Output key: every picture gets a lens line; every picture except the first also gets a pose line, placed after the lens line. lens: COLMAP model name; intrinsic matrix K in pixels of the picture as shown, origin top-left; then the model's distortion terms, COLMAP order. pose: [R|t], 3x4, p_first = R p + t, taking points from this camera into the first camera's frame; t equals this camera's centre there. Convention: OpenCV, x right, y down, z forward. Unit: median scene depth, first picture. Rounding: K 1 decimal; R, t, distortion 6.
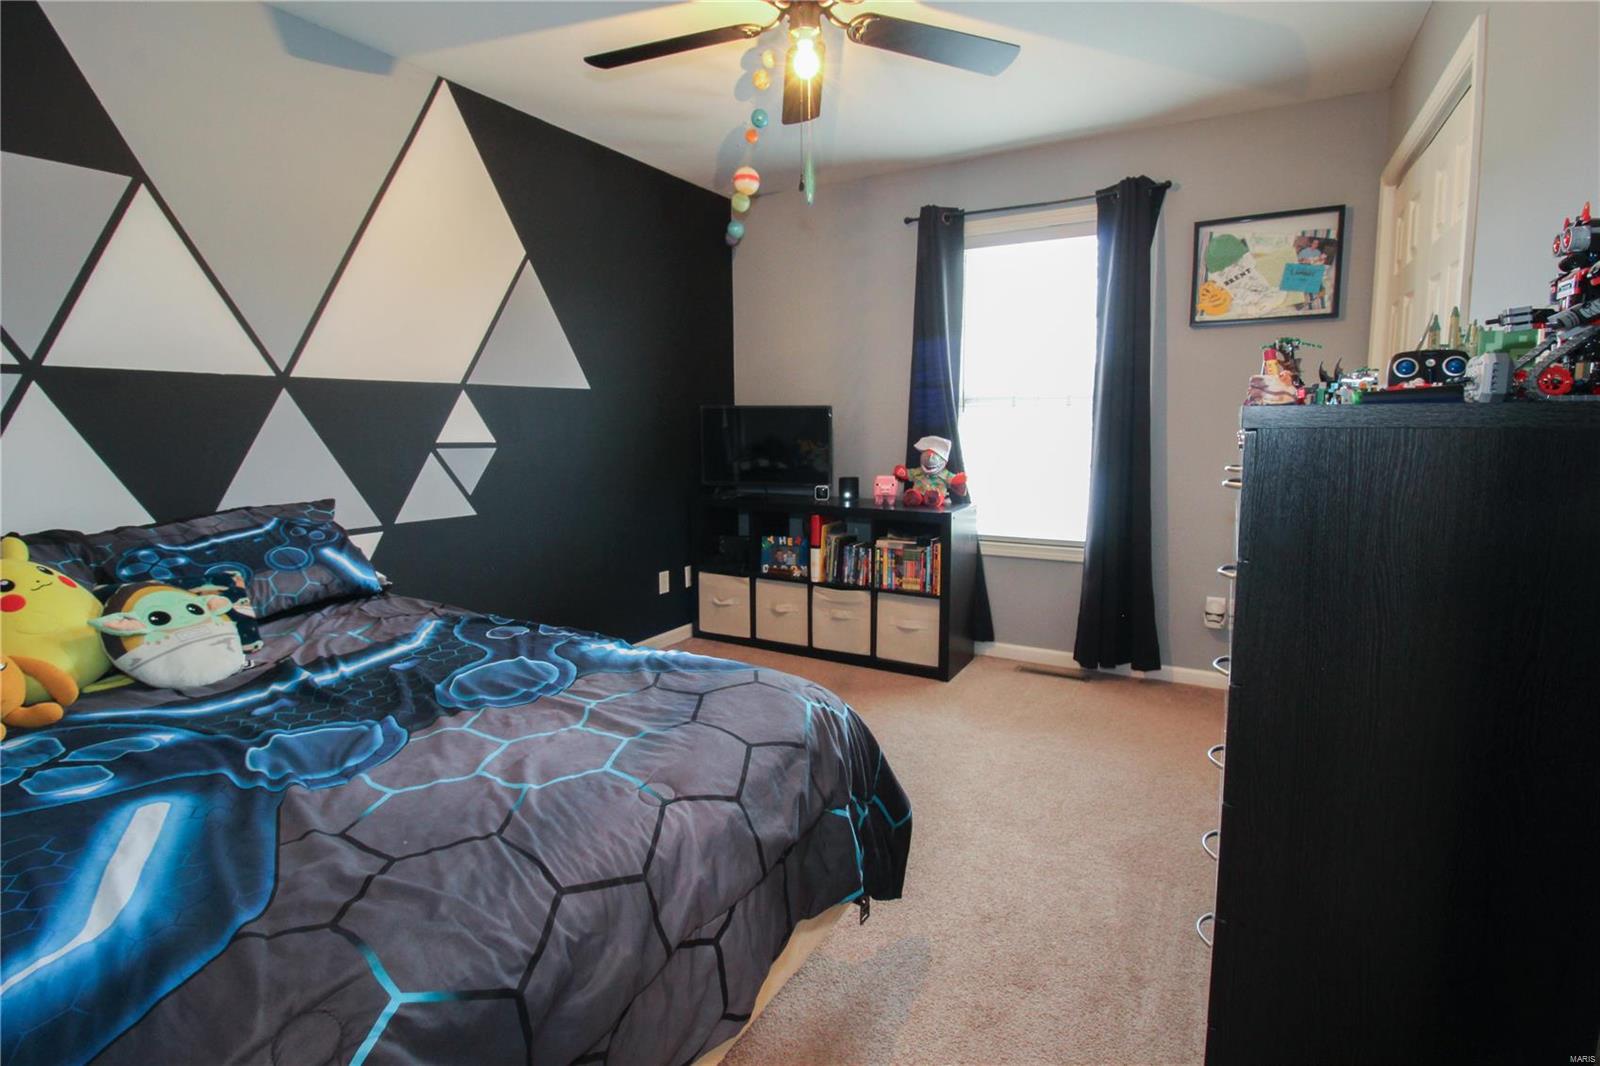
lens RADIAL K [[740.4, 0, 802.2], [0, 740.4, 523.0], [0, 0, 1]] dist [0.002486, -0.014354]
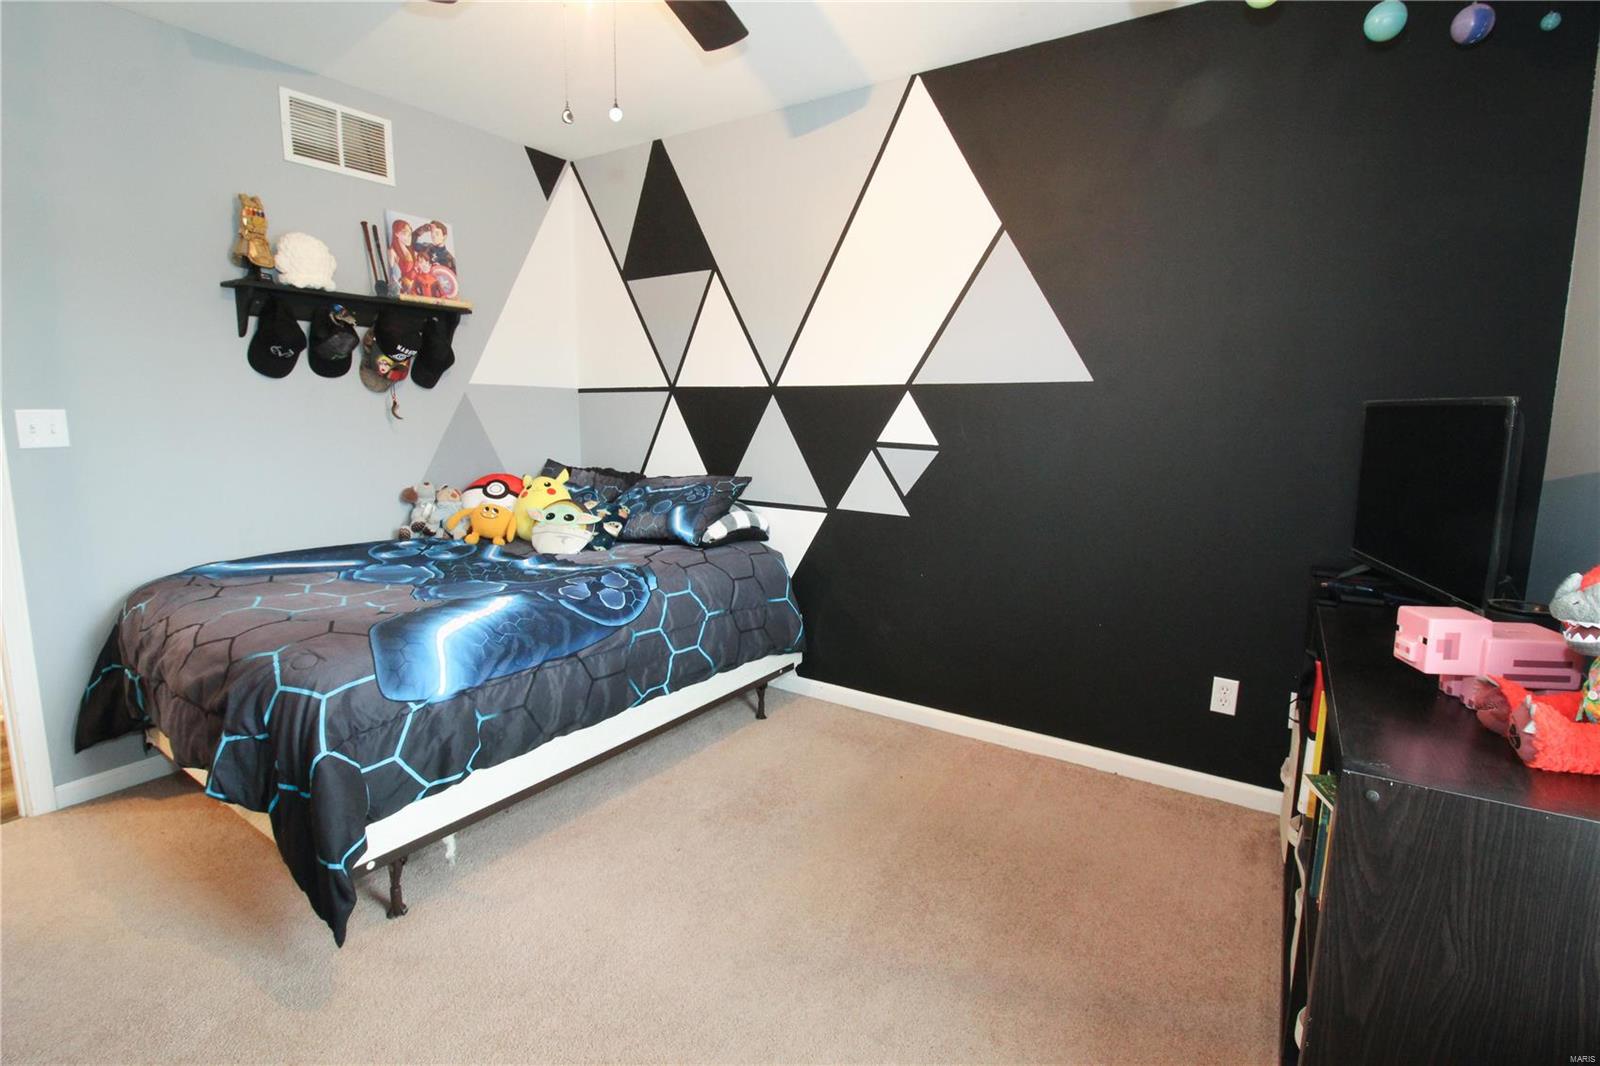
lens RADIAL K [[740.4, 0, 800.3], [0, 740.4, 534.1], [0, 0, 1]] dist [0.002486, -0.014354]
pose [[-0.064475, 0.168715, -0.983554, 0.580498], [-0.143876, 0.973735, 0.176462, -0.150133], [0.987493, 0.152887, -0.038507, 0.947343]]
